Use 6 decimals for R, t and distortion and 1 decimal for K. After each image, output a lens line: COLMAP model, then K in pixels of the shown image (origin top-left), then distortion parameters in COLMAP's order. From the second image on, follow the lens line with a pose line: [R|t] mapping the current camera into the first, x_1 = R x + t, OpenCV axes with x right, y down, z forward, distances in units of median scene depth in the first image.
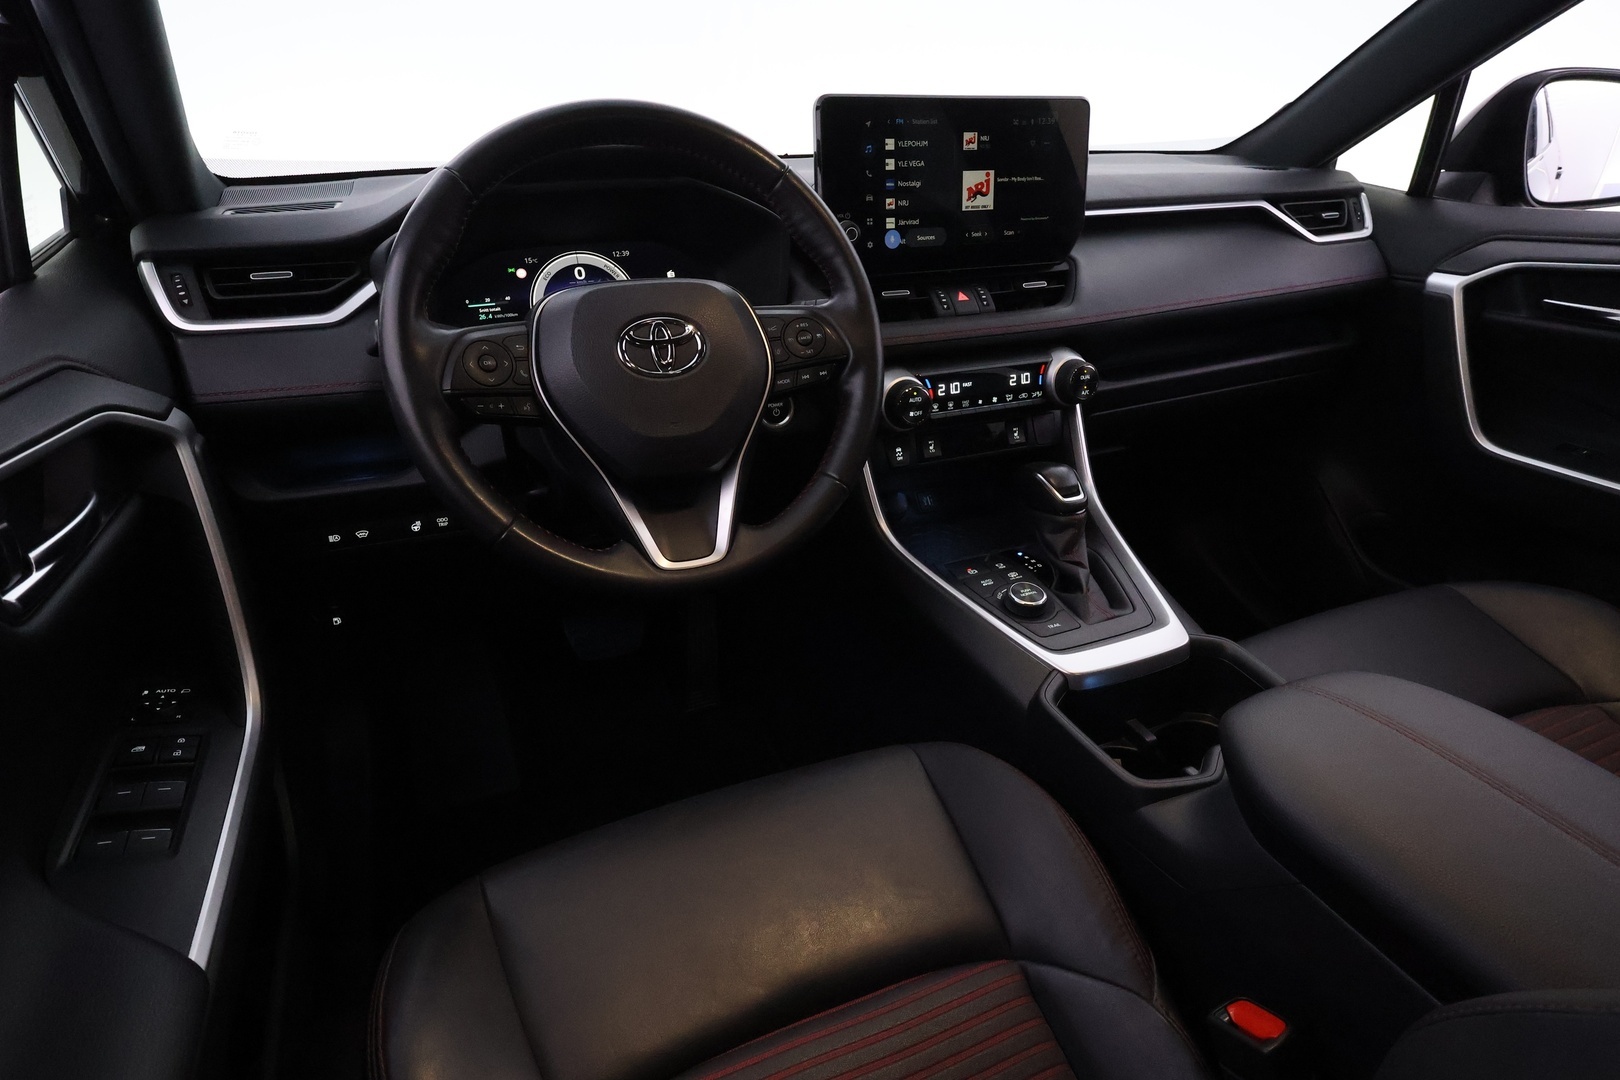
lens RADIAL K [[891.4, 0, 809.9], [0, 891.4, 543.4], [0, 0, 1]] dist [0.007006, -0.000960]
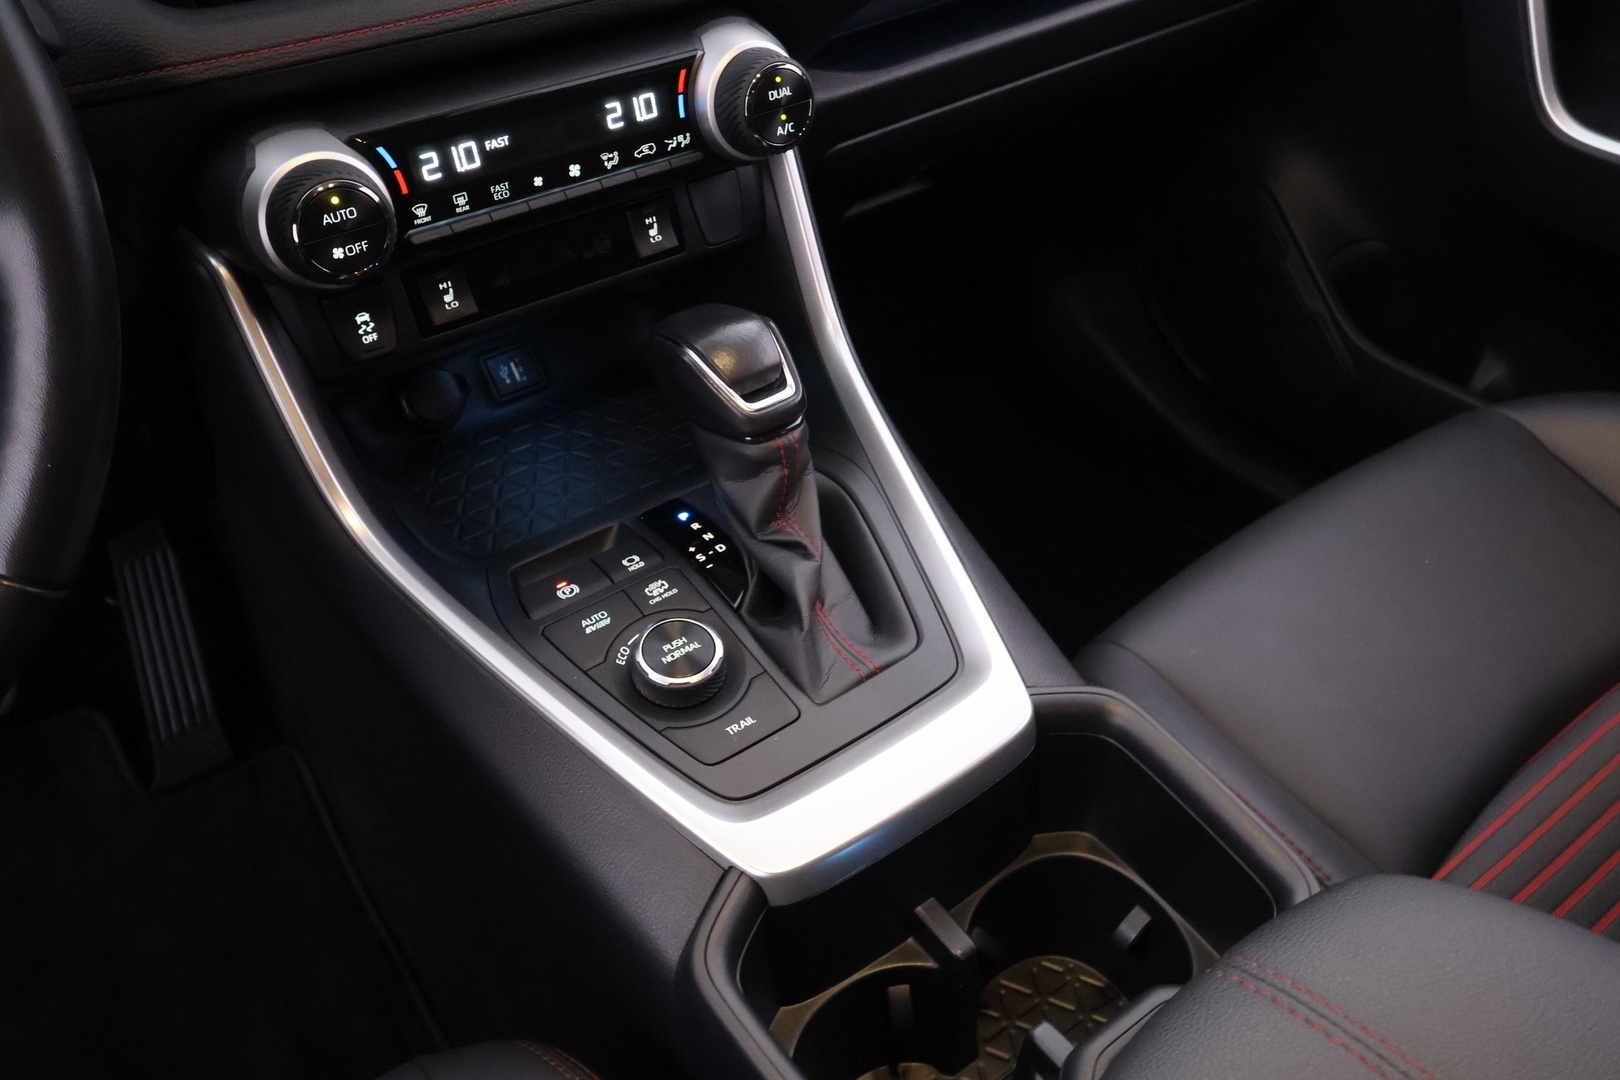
lens RADIAL K [[1279.6, 0, 813.6], [0, 1279.6, 553.2], [0, 0, 1]] dist [-0.004608, 0.019218]
pose [[0.976327, -0.149608, 0.156216, 0.203213], [0.106701, 0.961349, 0.253818, -0.133411], [-0.188151, -0.231141, 0.954554, 0.372205]]
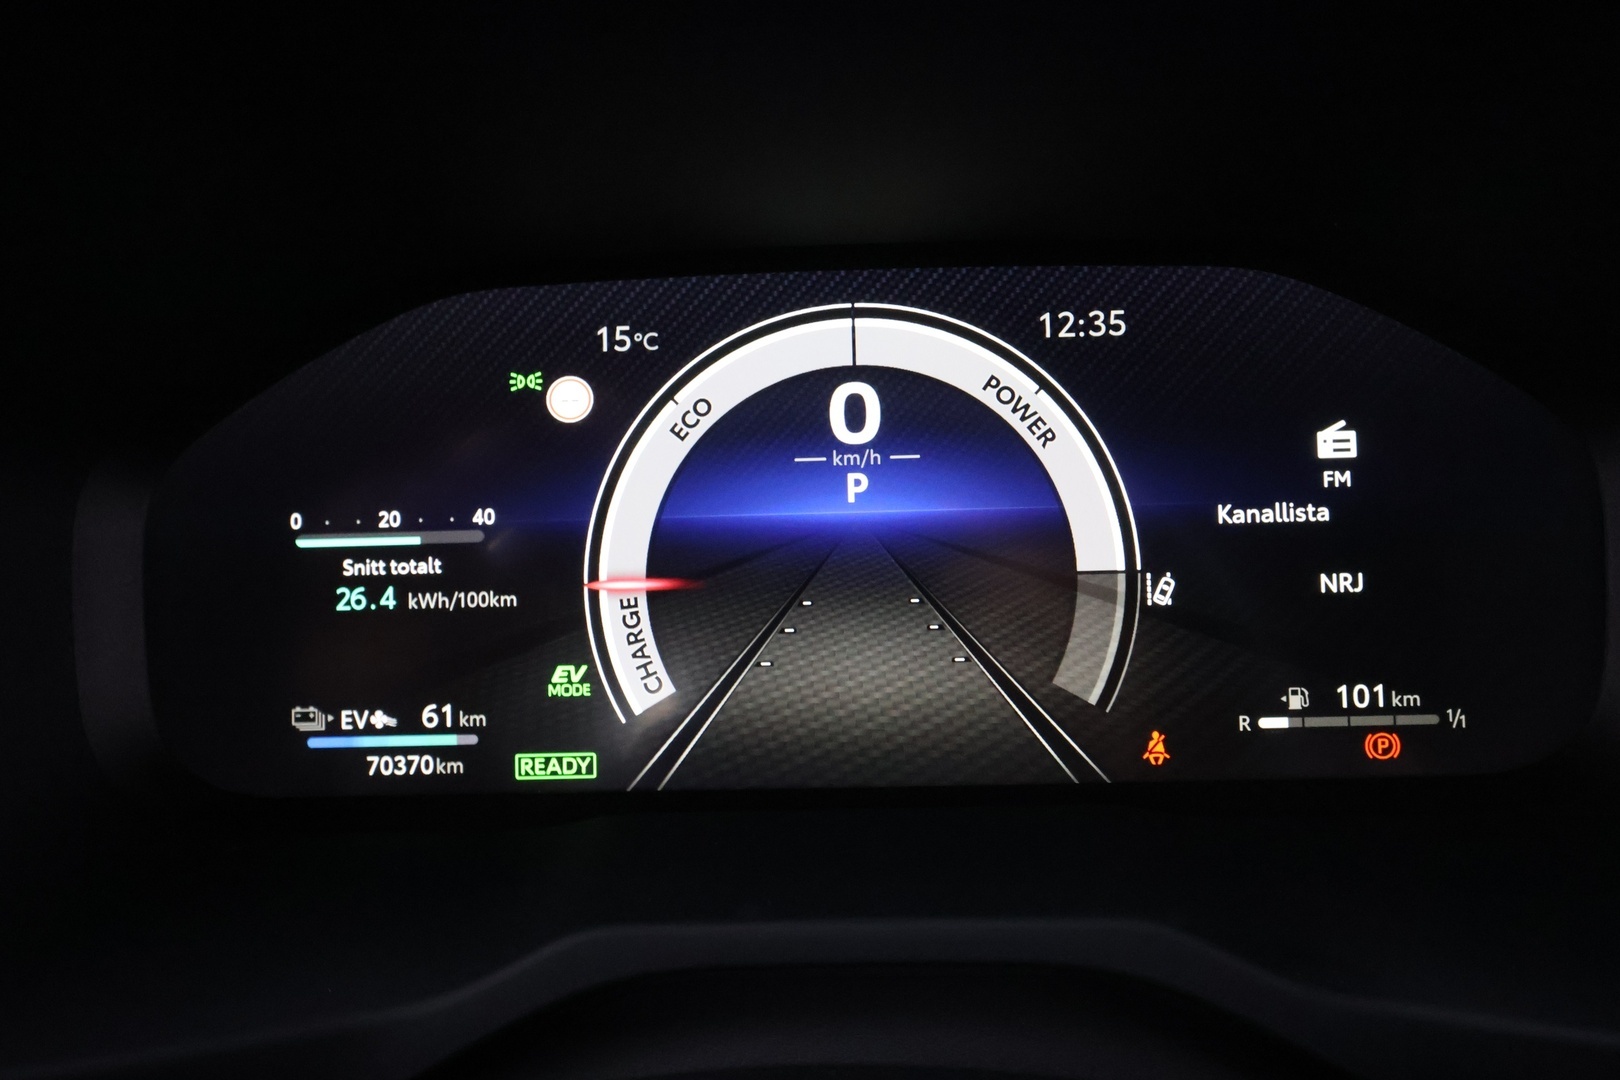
lens RADIAL K [[1279.6, 0, 803.3], [0, 1279.6, 540.0], [0, 0, 1]] dist [-0.004608, 0.019218]
pose [[0.902840, 0.127038, -0.410781, -0.152424], [-0.167892, 0.983674, -0.064793, -0.260313], [0.395844, 0.127464, 0.909429, 0.758675]]
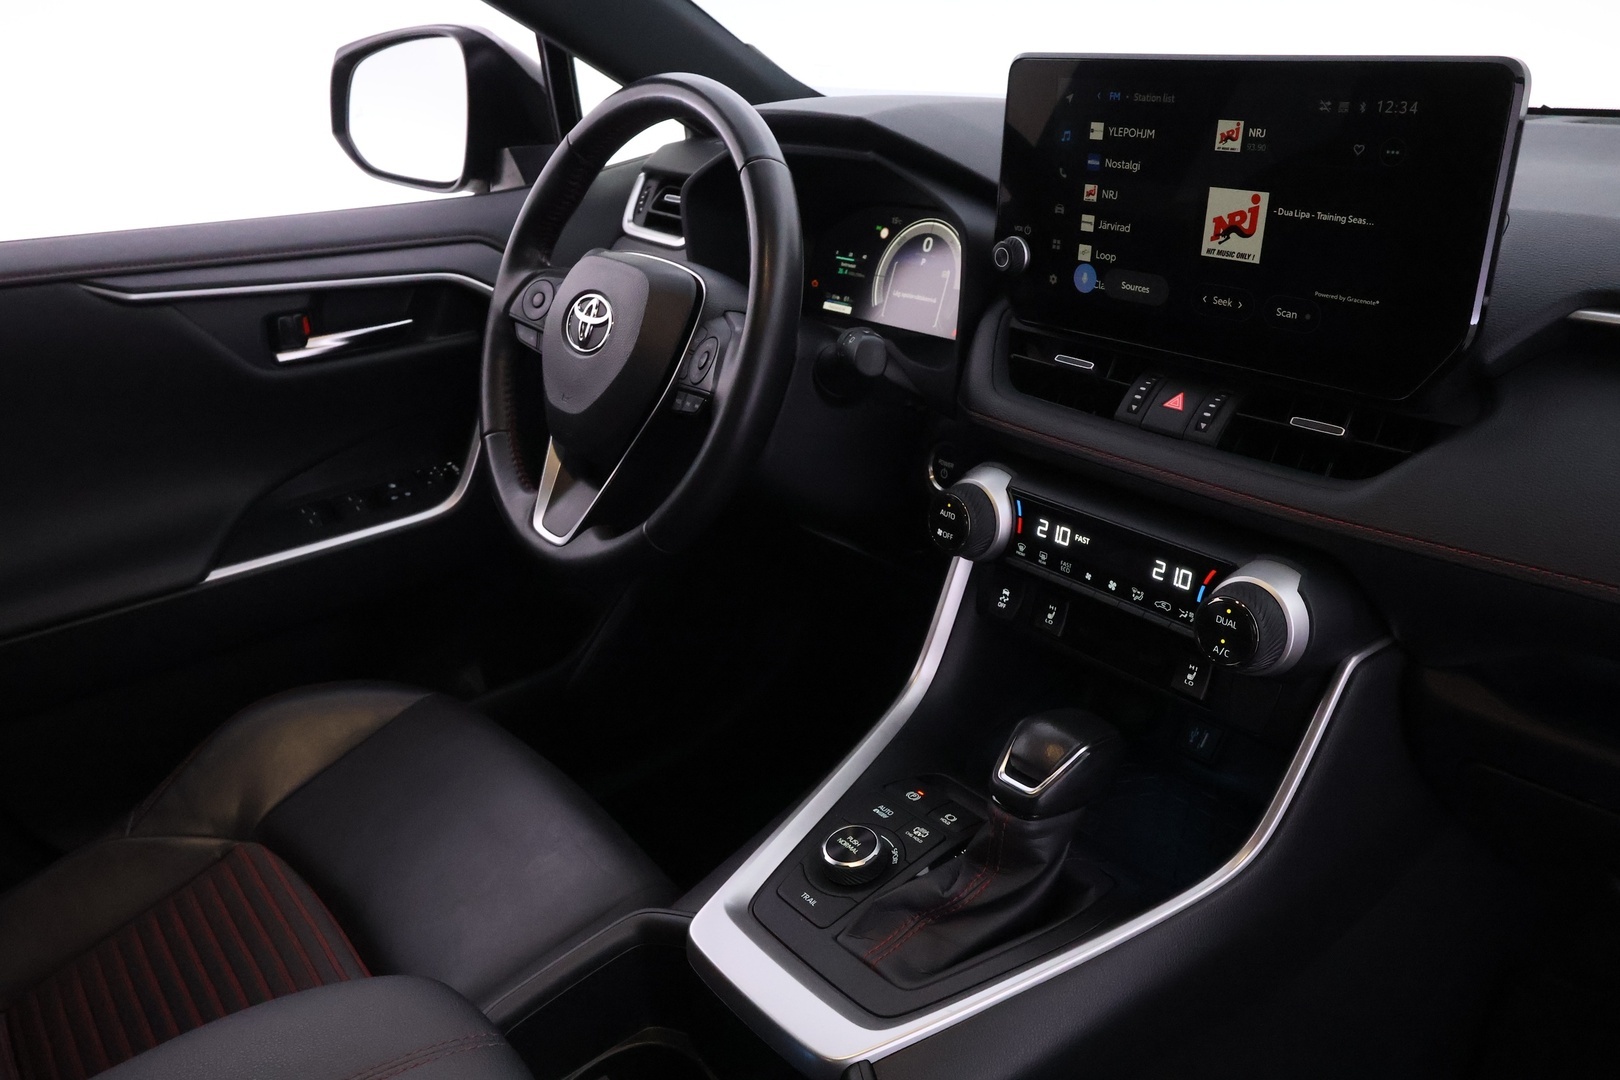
lens RADIAL K [[1279.6, 0, 800.8], [0, 1279.6, 544.2], [0, 0, 1]] dist [-0.004608, 0.019218]
pose [[0.247141, 0.379786, -0.891450, 0.898831], [-0.369045, 0.887544, 0.275810, -0.346329], [0.895950, 0.260821, 0.359507, 0.547852]]
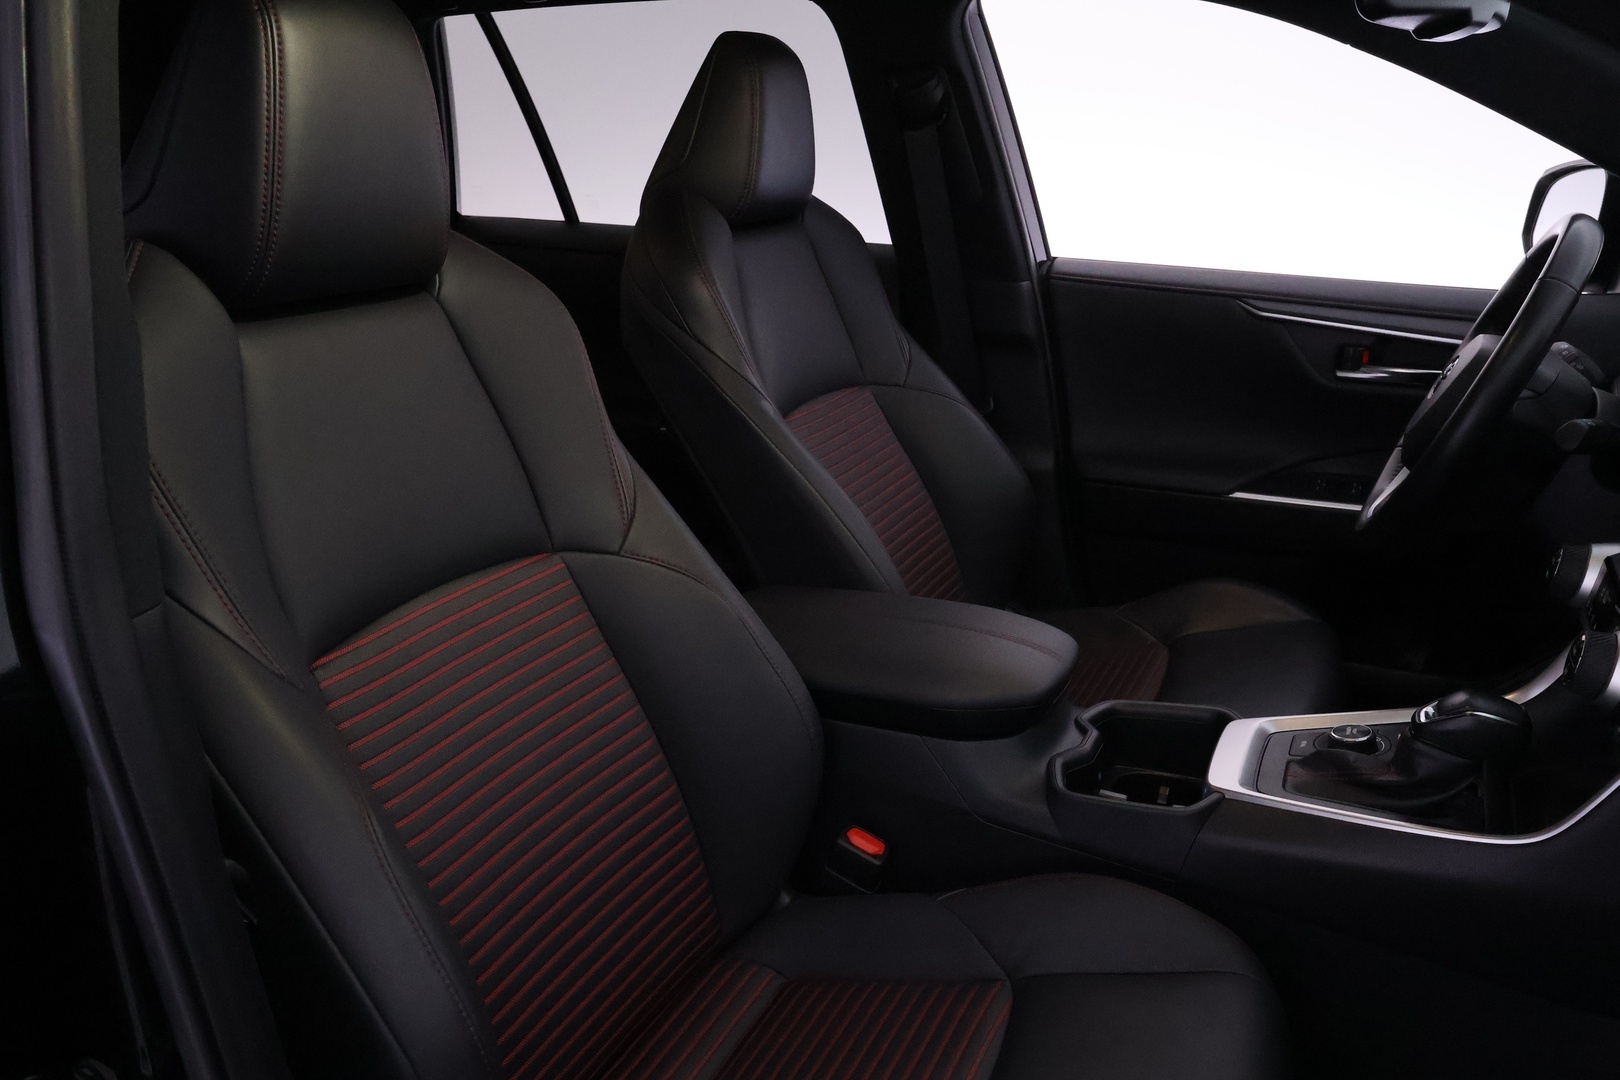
lens RADIAL K [[1279.6, 0, 819.6], [0, 1279.6, 547.6], [0, 0, 1]] dist [-0.004608, 0.019218]
pose [[-0.755737, 0.221316, -0.616345, 1.342240], [-0.262964, 0.759397, 0.595119, -0.686710], [0.599760, 0.611830, -0.515706, 1.154907]]
